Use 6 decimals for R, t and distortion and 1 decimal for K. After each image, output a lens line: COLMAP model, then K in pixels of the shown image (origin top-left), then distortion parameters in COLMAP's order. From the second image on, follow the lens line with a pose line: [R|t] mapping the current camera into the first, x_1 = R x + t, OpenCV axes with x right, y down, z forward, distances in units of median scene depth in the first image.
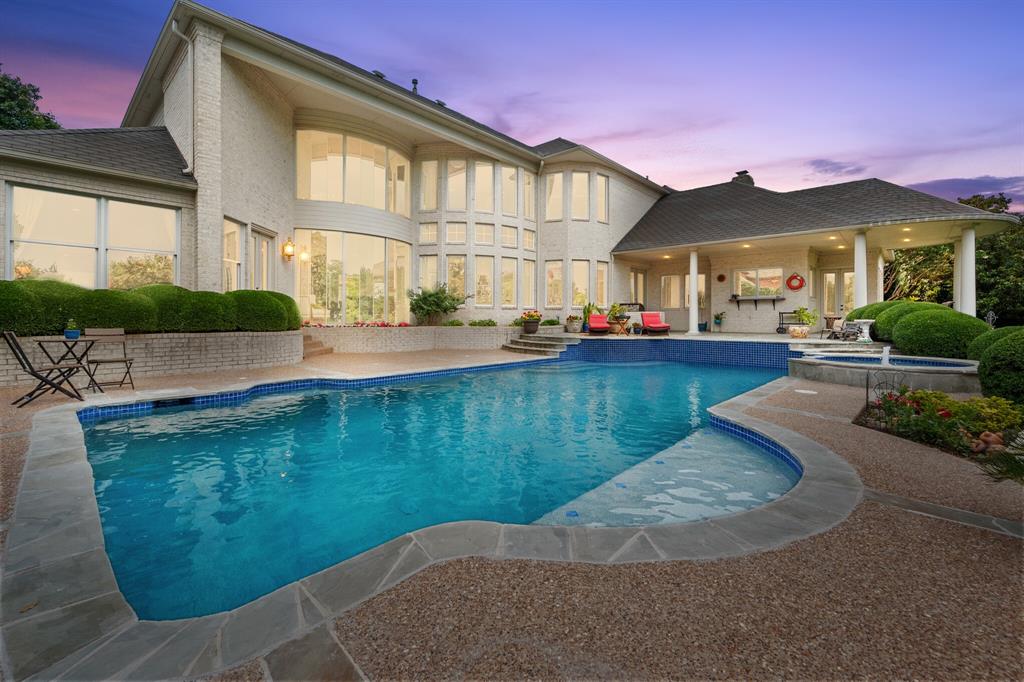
lens RADIAL K [[435.3, 0, 506.6], [0, 435.3, 315.9], [0, 0, 1]] dist [-0.000101, 0.000055]
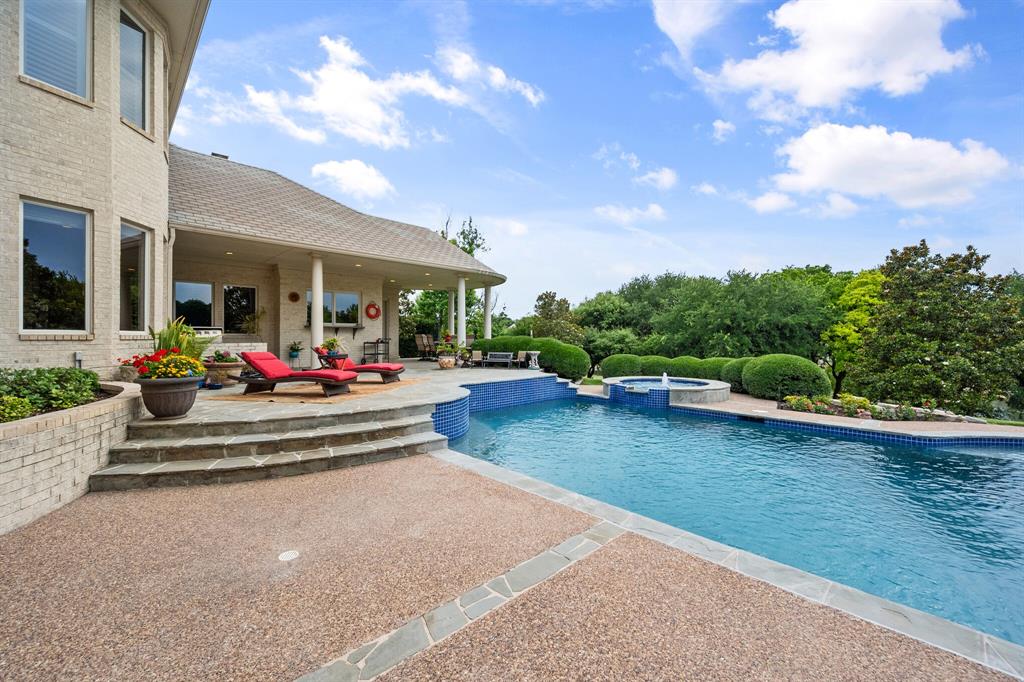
lens RADIAL K [[408.4, 0, 512.6], [0, 408.4, 340.0], [0, 0, 1]] dist [-0.000532, -0.000031]
pose [[0.036140, -0.006703, 0.999324, -0.246518], [-0.005619, 0.999960, 0.006910, -0.022134], [-0.999331, -0.005865, 0.036101, 0.700714]]
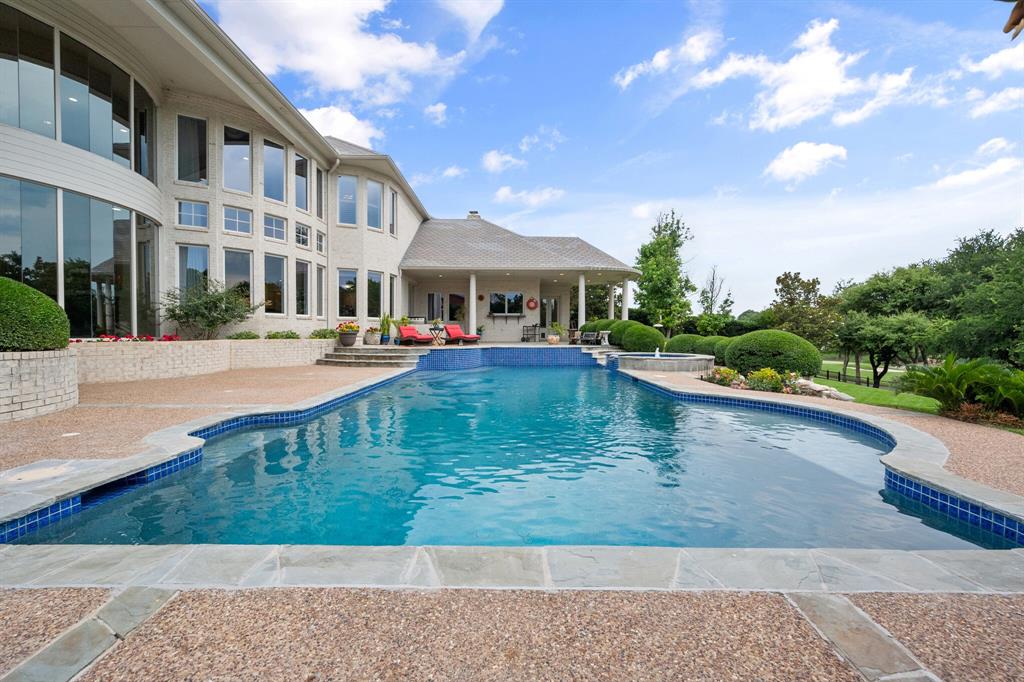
lens RADIAL K [[408.4, 0, 512.0], [0, 408.4, 339.0], [0, 0, 1]] dist [-0.000532, -0.000031]
pose [[0.723578, -0.012012, 0.690138, -0.284209], [-0.004789, 0.999737, 0.022422, 0.004060], [-0.690226, -0.019529, 0.723330, 0.124028]]
